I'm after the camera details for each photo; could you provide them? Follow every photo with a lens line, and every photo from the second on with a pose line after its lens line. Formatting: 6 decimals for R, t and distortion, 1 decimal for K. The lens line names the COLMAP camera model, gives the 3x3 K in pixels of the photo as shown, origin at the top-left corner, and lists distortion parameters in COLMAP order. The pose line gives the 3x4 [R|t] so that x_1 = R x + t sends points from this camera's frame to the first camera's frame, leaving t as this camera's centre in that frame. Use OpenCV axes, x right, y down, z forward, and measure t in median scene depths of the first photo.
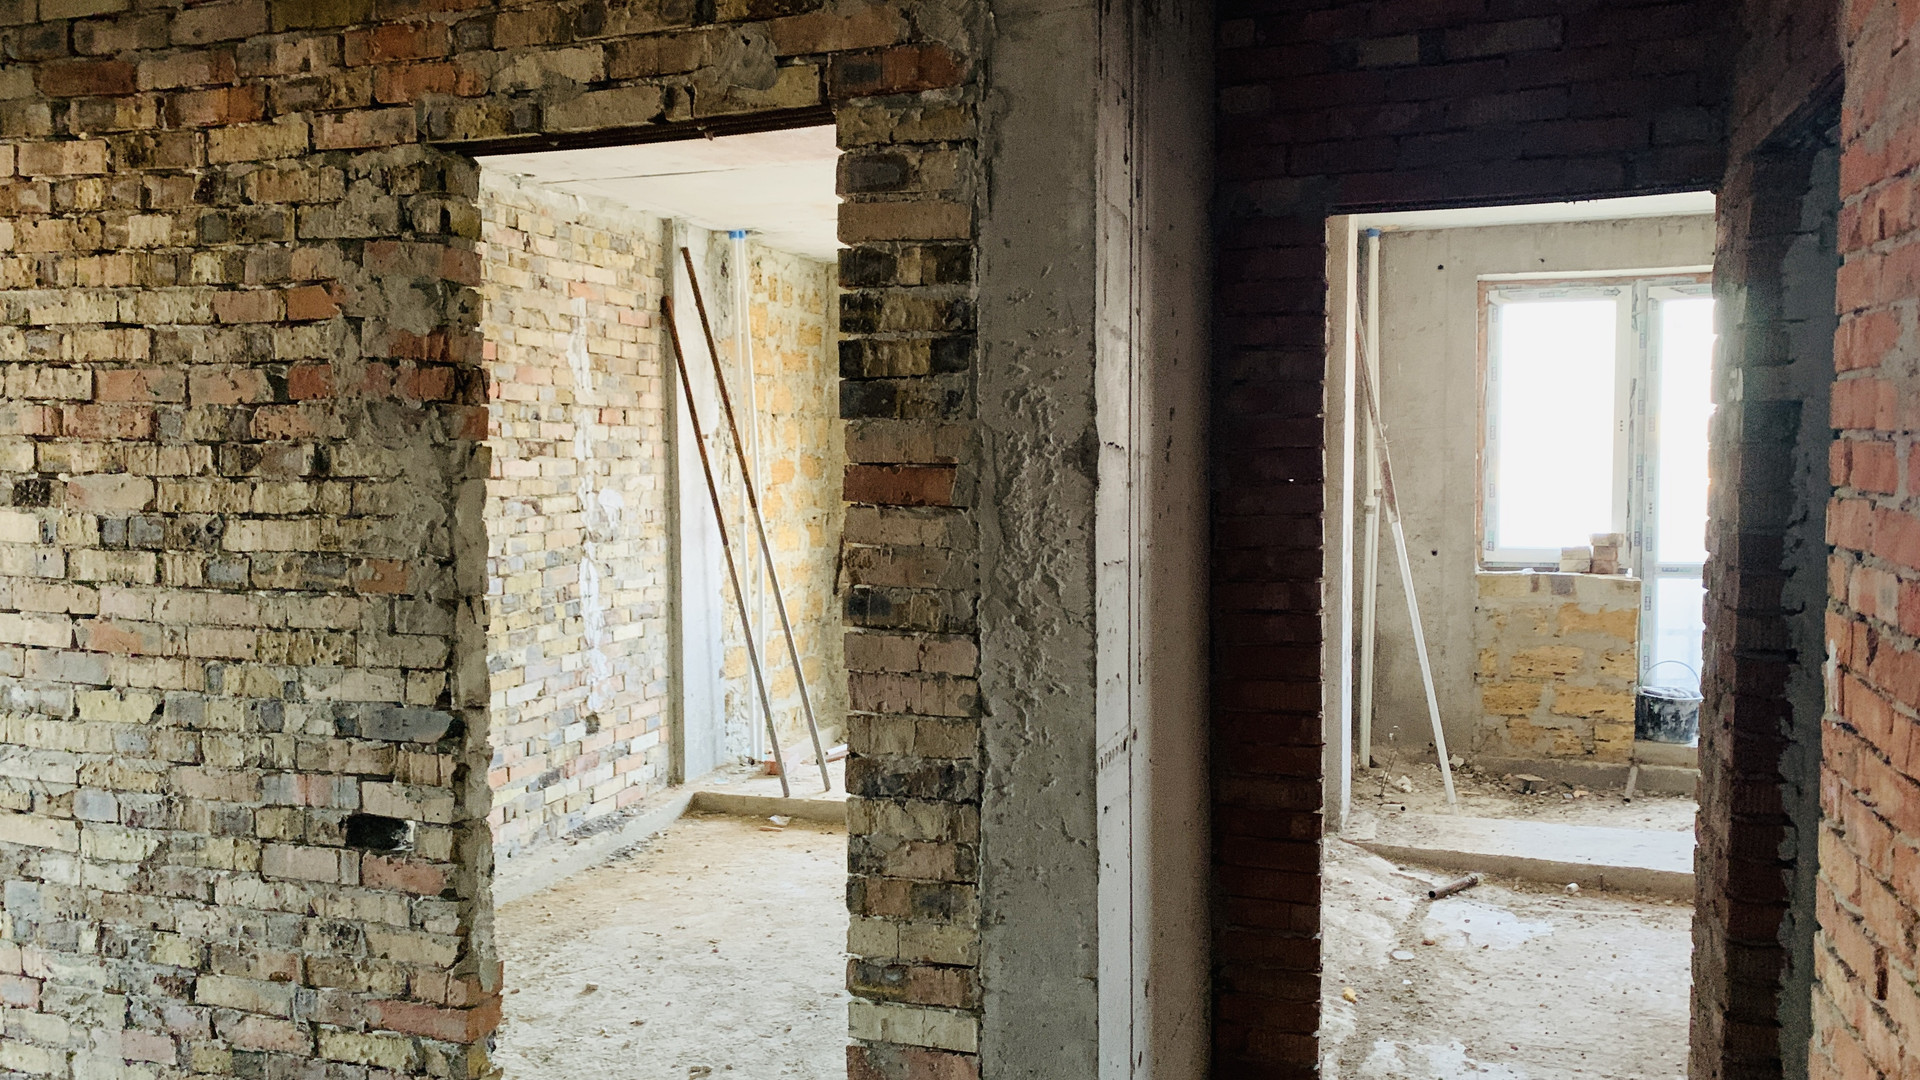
lens RADIAL K [[1449.0, 0, 966.1], [0, 1449.0, 544.6], [0, 0, 1]] dist [-0.012942, 0.034278]
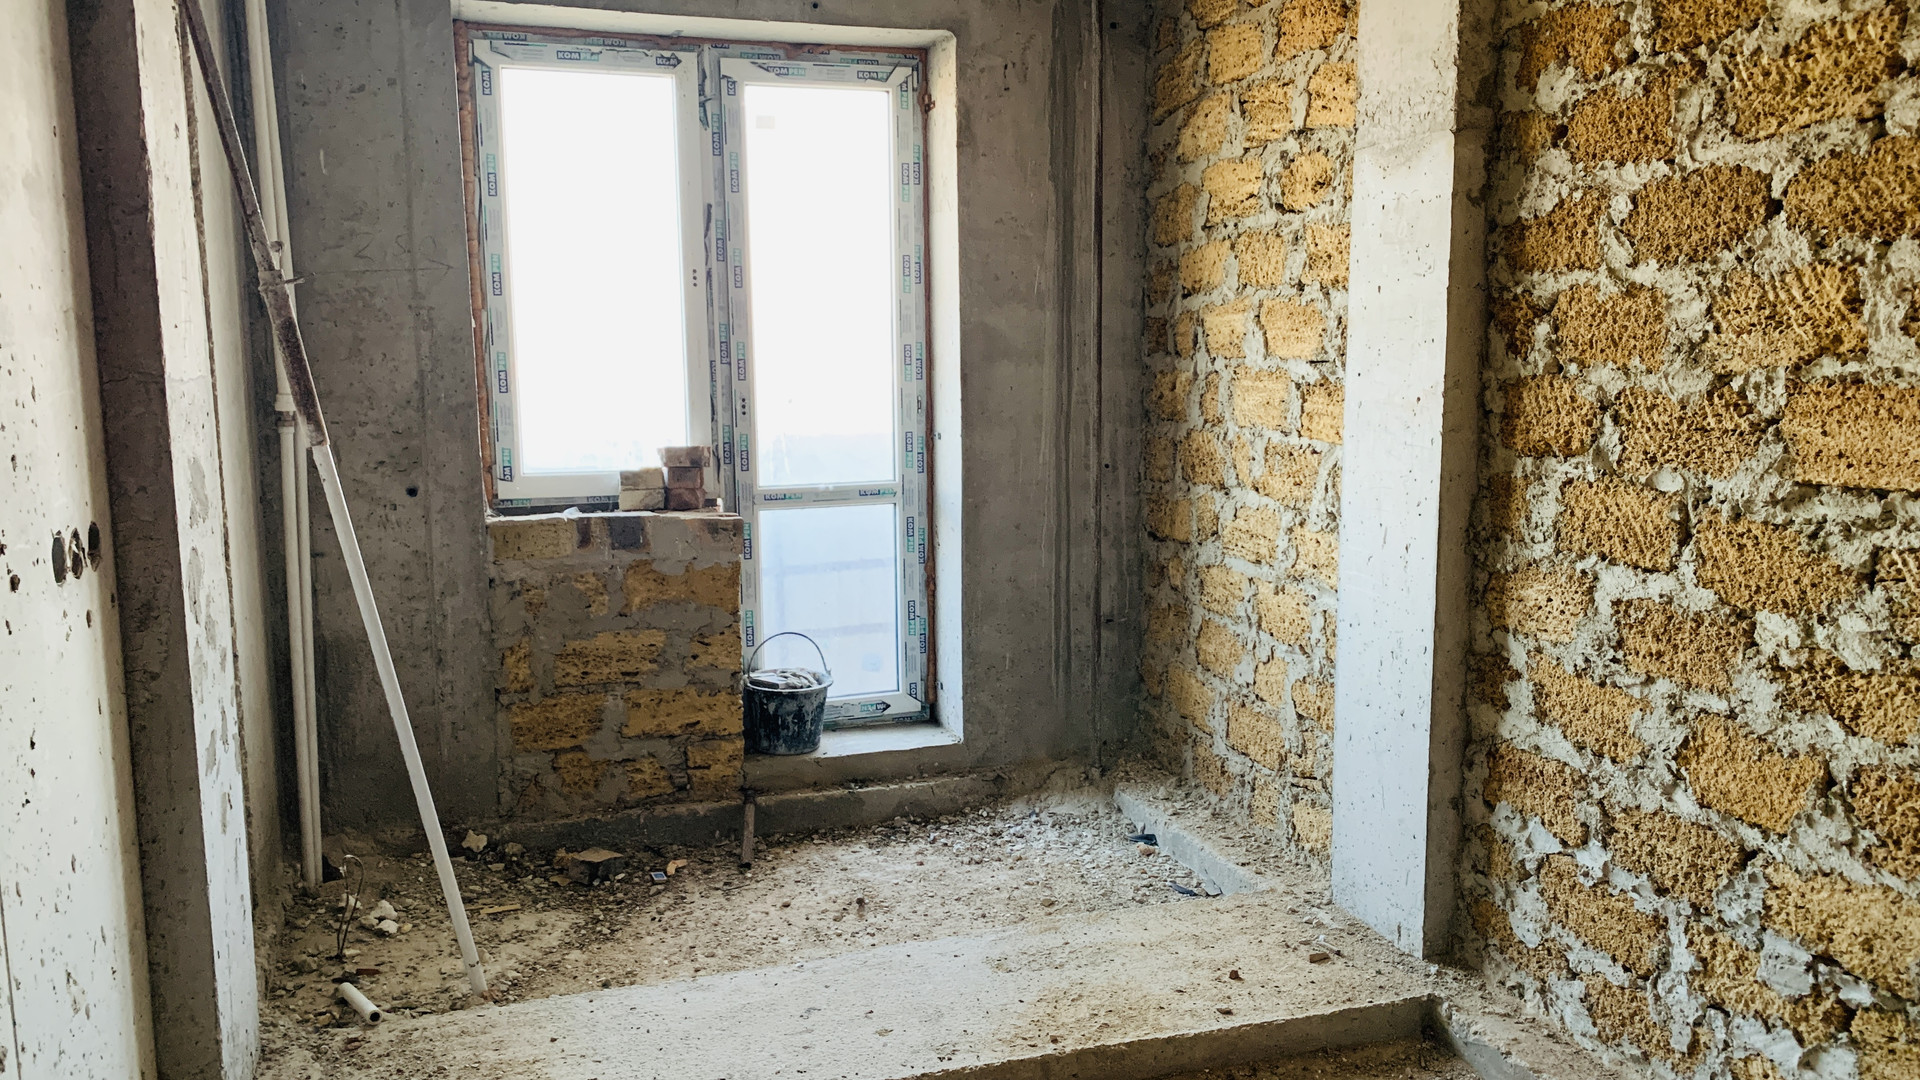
lens RADIAL K [[1449.0, 0, 964.2], [0, 1449.0, 542.3], [0, 0, 1]] dist [-0.012942, 0.034278]
pose [[0.793516, -0.080795, 0.603162, 0.152332], [0.048049, 0.996371, 0.070254, -0.004126], [-0.606649, -0.026767, 0.794519, 0.418149]]
